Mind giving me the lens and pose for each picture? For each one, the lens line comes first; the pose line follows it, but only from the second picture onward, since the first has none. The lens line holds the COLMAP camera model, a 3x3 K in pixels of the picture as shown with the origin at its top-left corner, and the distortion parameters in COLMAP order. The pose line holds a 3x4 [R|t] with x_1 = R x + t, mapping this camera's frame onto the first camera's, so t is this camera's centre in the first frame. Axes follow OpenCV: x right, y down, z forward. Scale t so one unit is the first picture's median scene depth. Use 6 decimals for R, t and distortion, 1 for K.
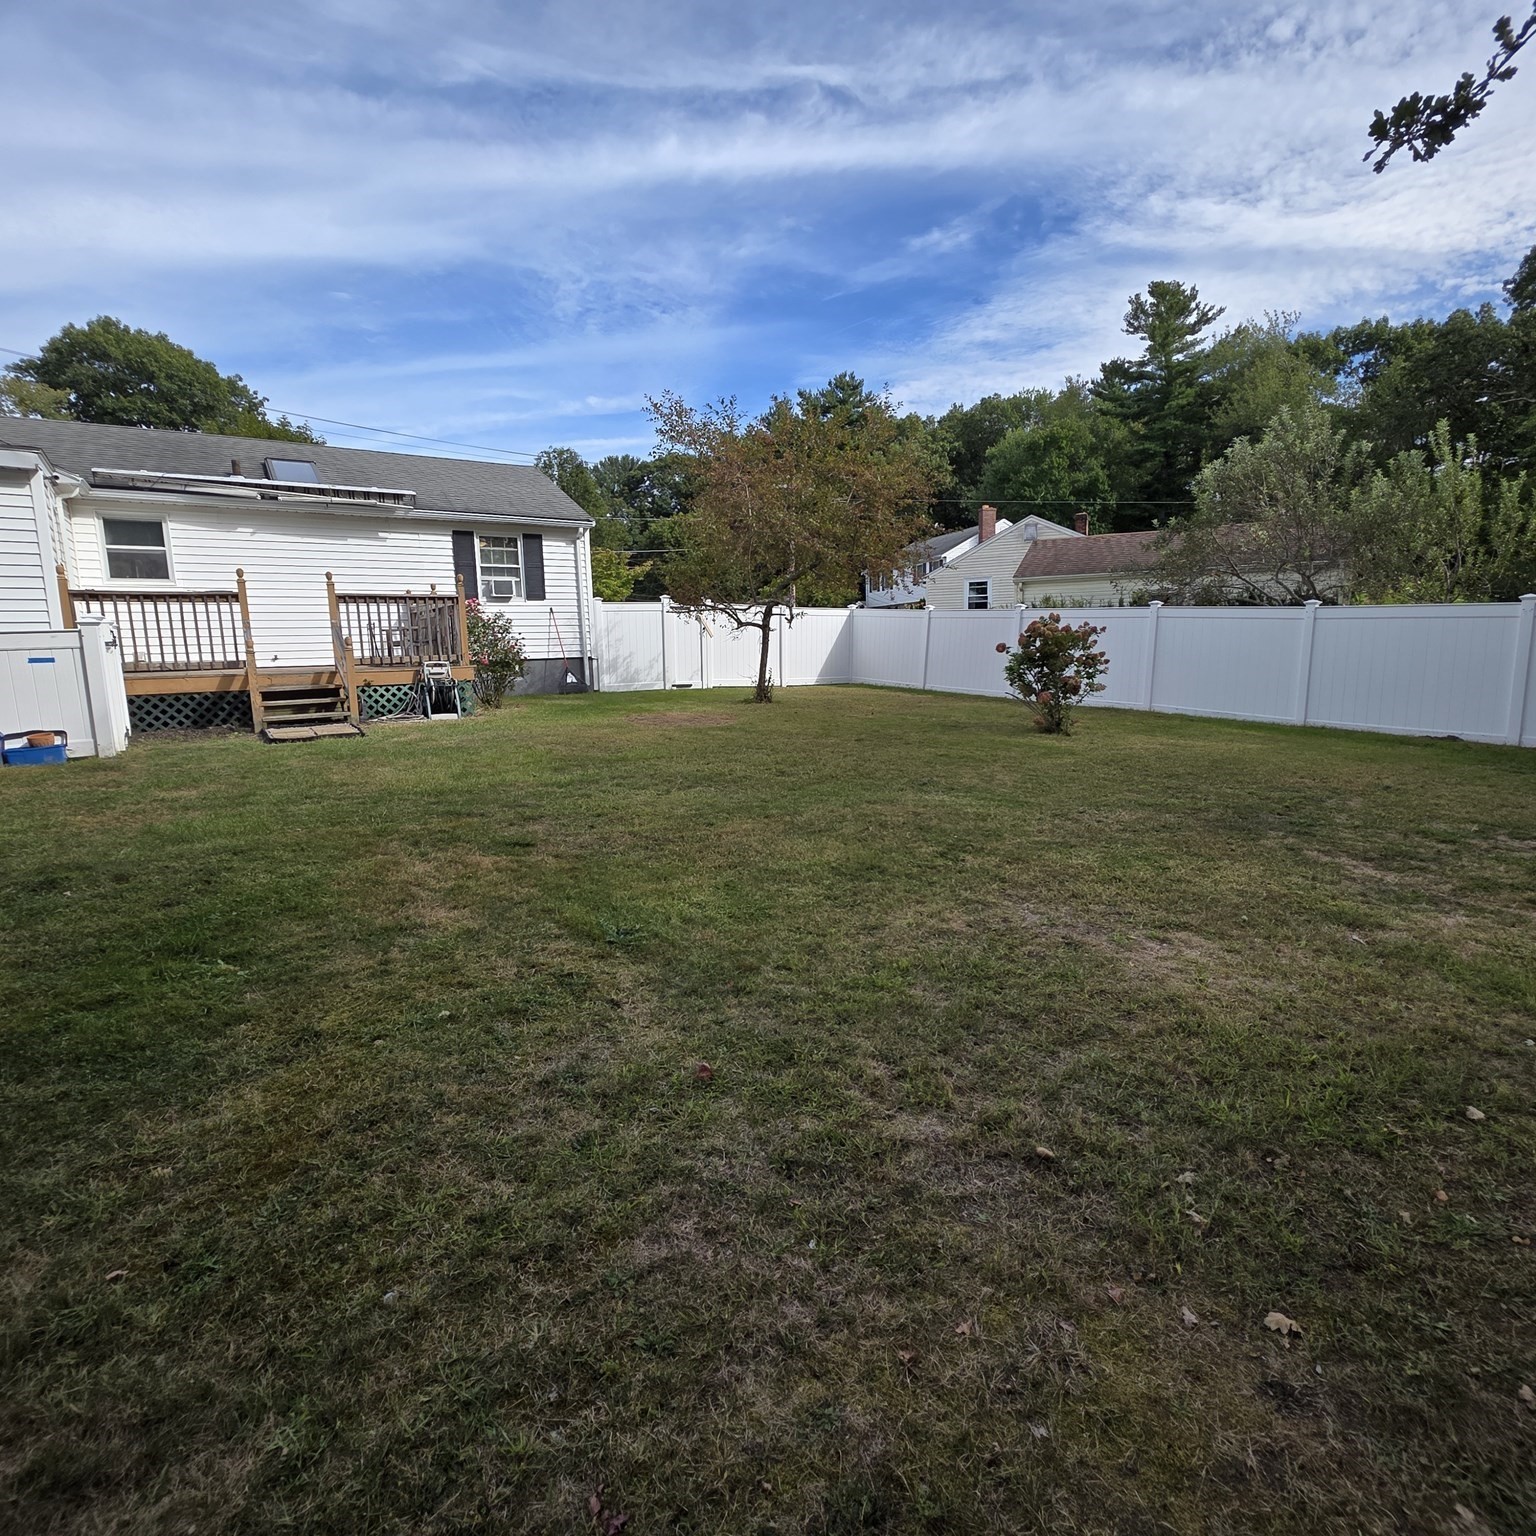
lens RADIAL K [[820.3, 0, 769.6], [0, 820.3, 758.3], [0, 0, 1]] dist [0.006384, -0.002540]
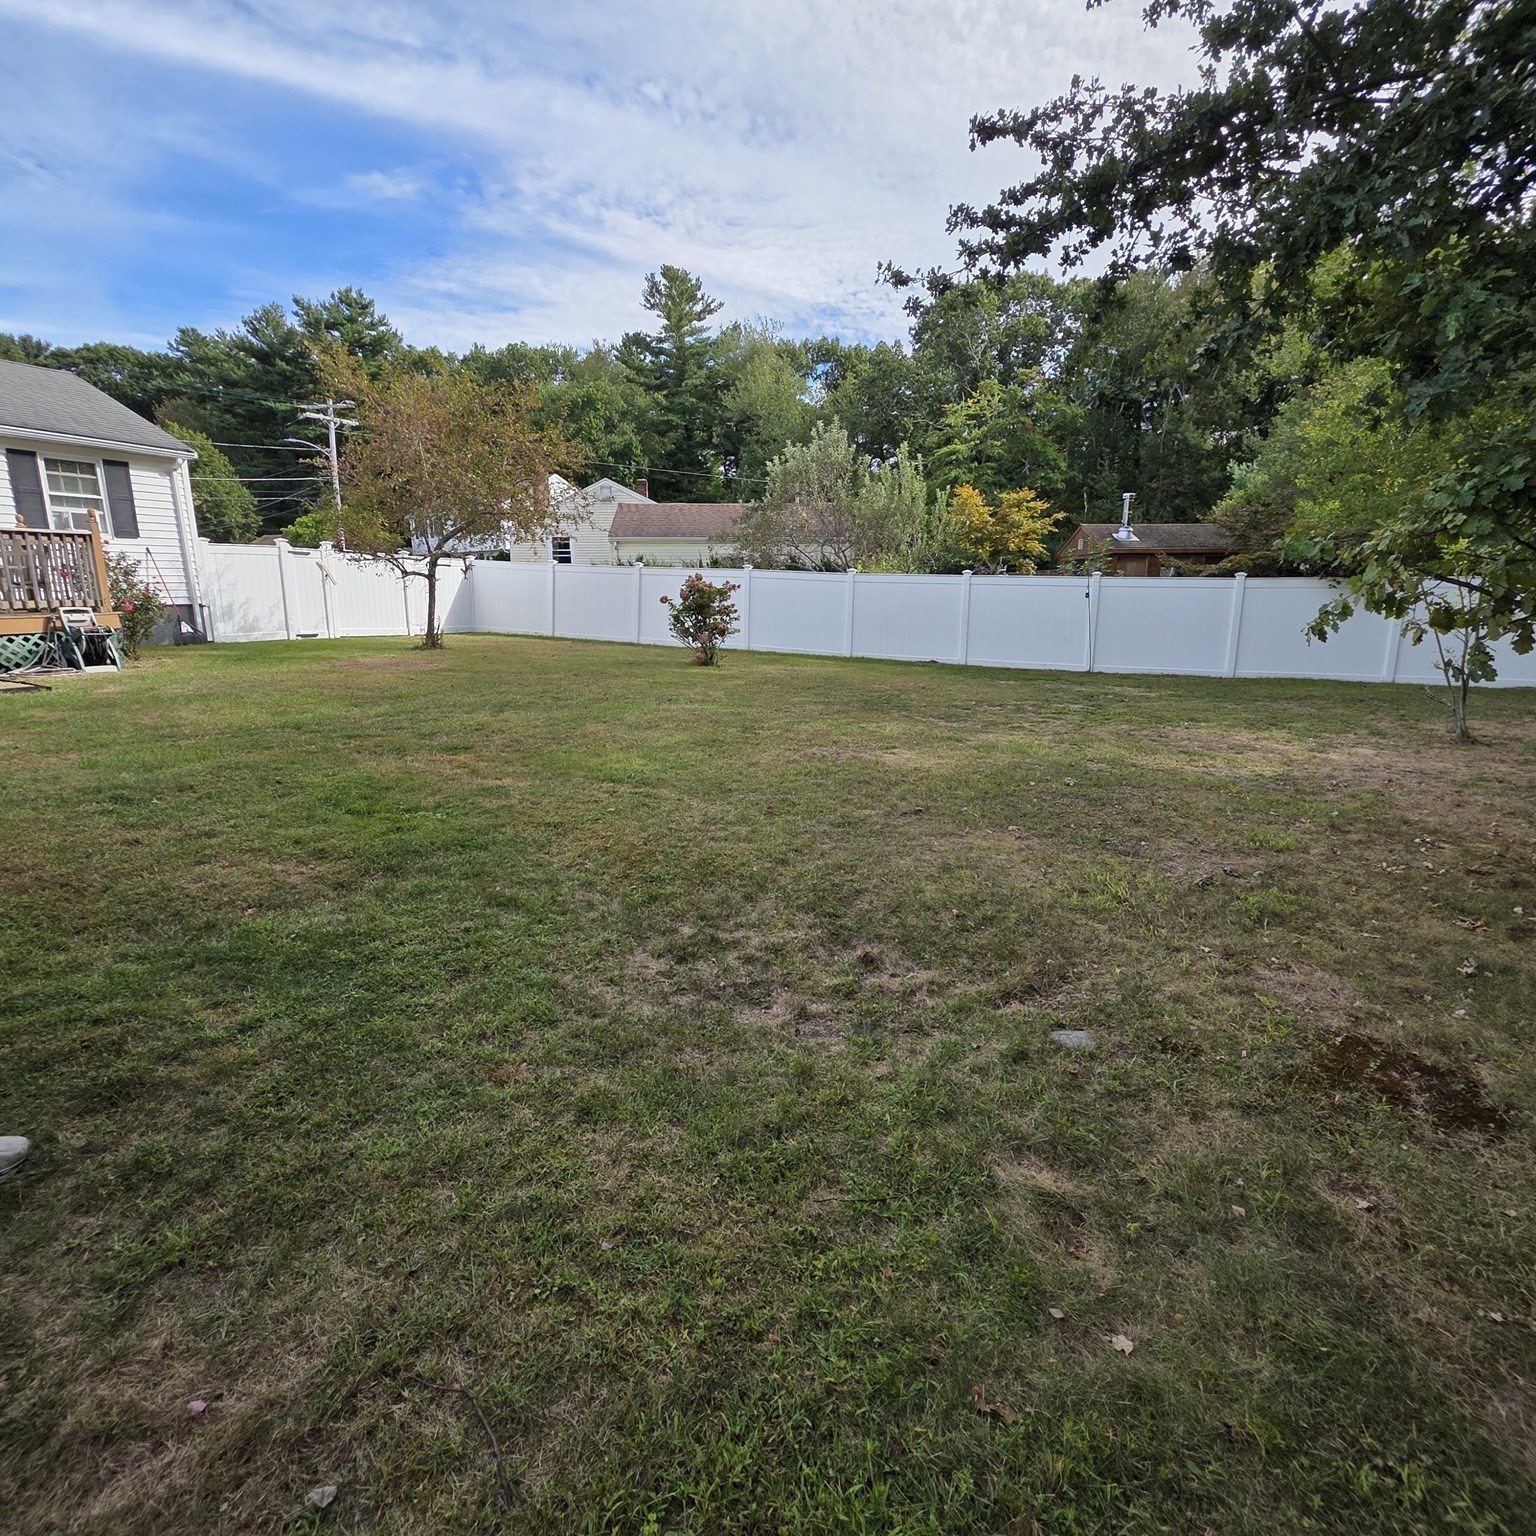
lens RADIAL K [[820.3, 0, 769.6], [0, 820.3, 758.3], [0, 0, 1]] dist [0.006384, -0.002540]
pose [[0.848456, -0.088671, 0.521785, -0.184046], [0.058521, 0.995538, 0.074021, 0.016695], [-0.526020, -0.032268, 0.849860, -0.115000]]
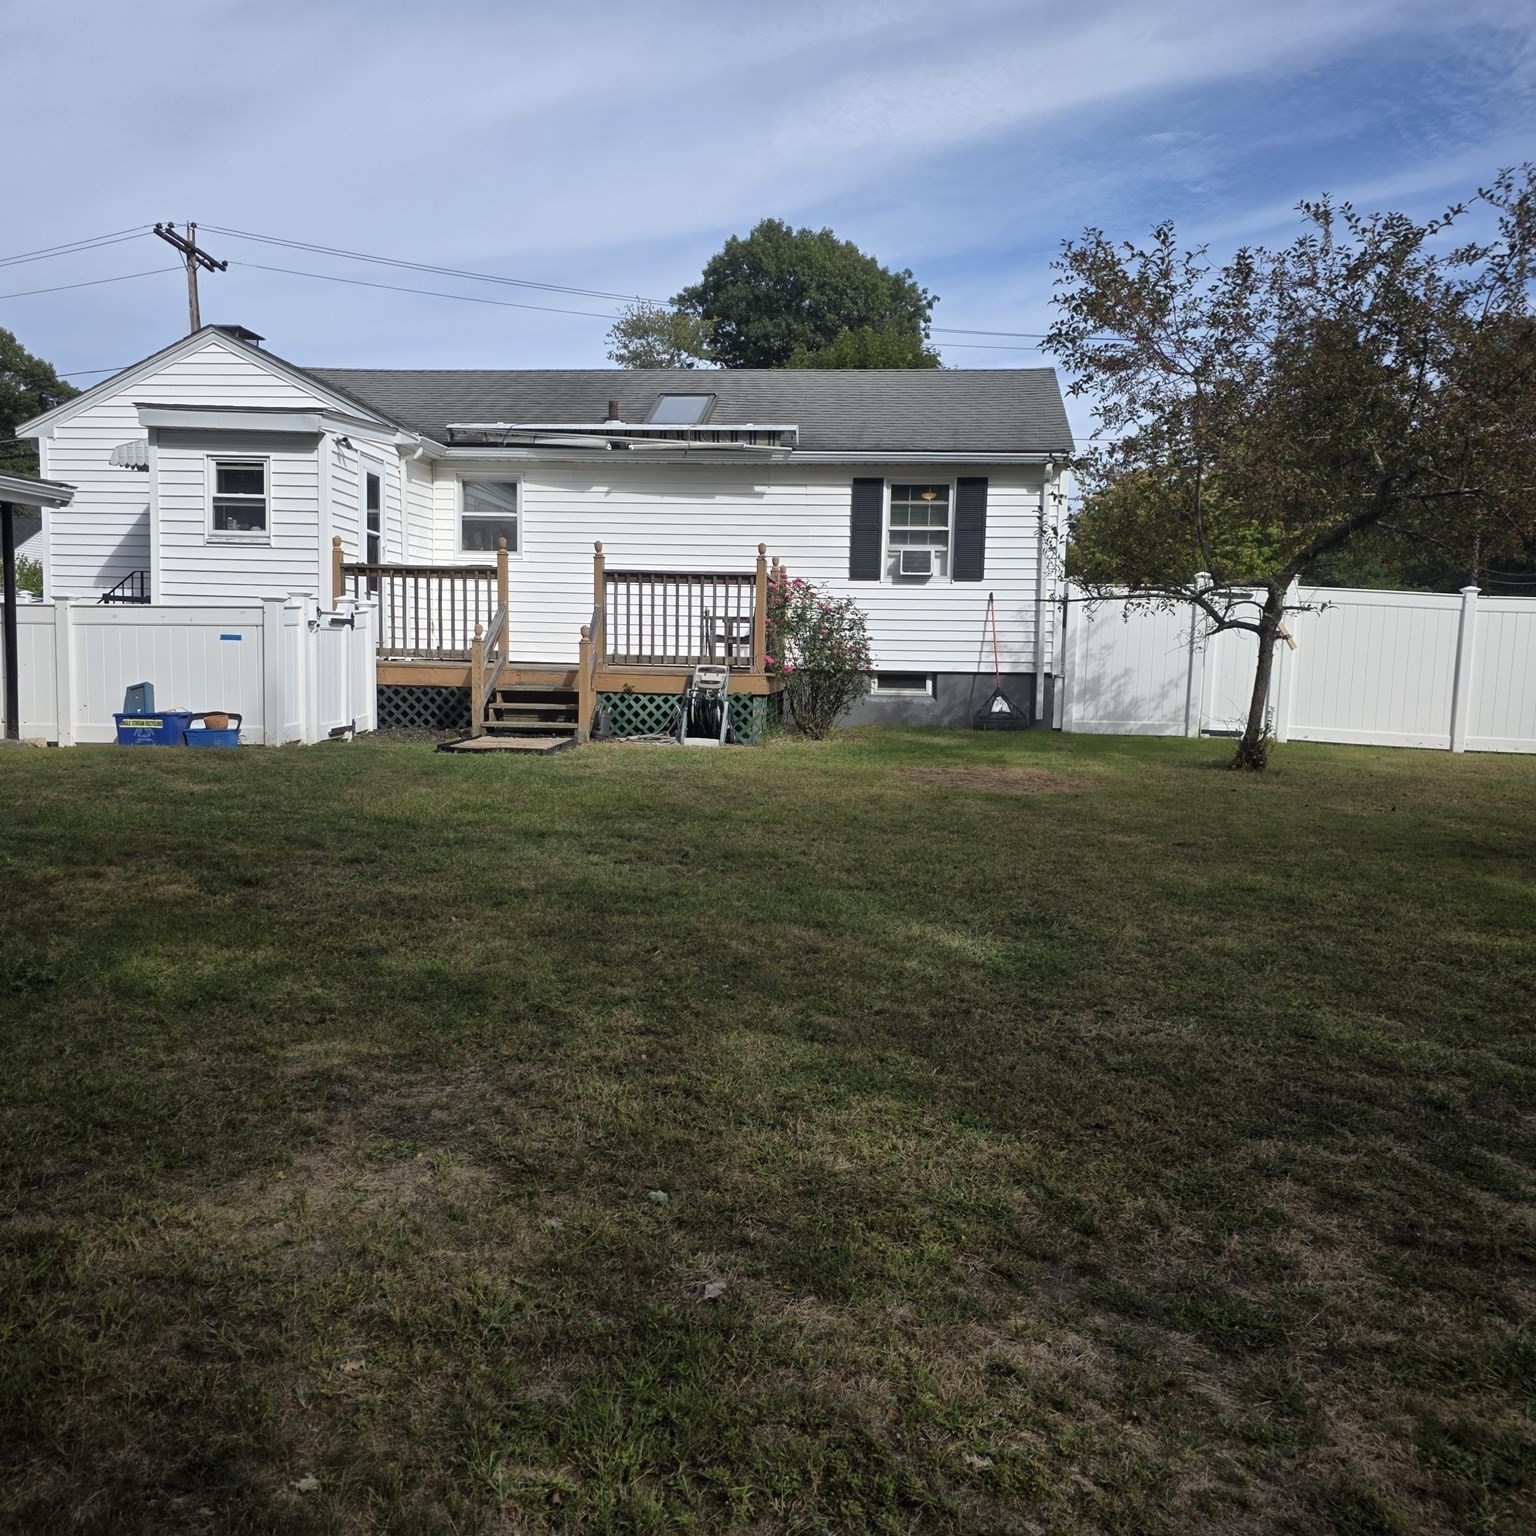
lens RADIAL K [[1371.2, 0, 768.0], [0, 1371.2, 768.0], [0, 0, 1]] dist [0.087252, -0.099755]
pose [[0.766779, 0.093714, -0.635034, 0.291858], [-0.129474, 0.991532, -0.010011, -0.017607], [0.628719, 0.089897, 0.772419, 0.090546]]
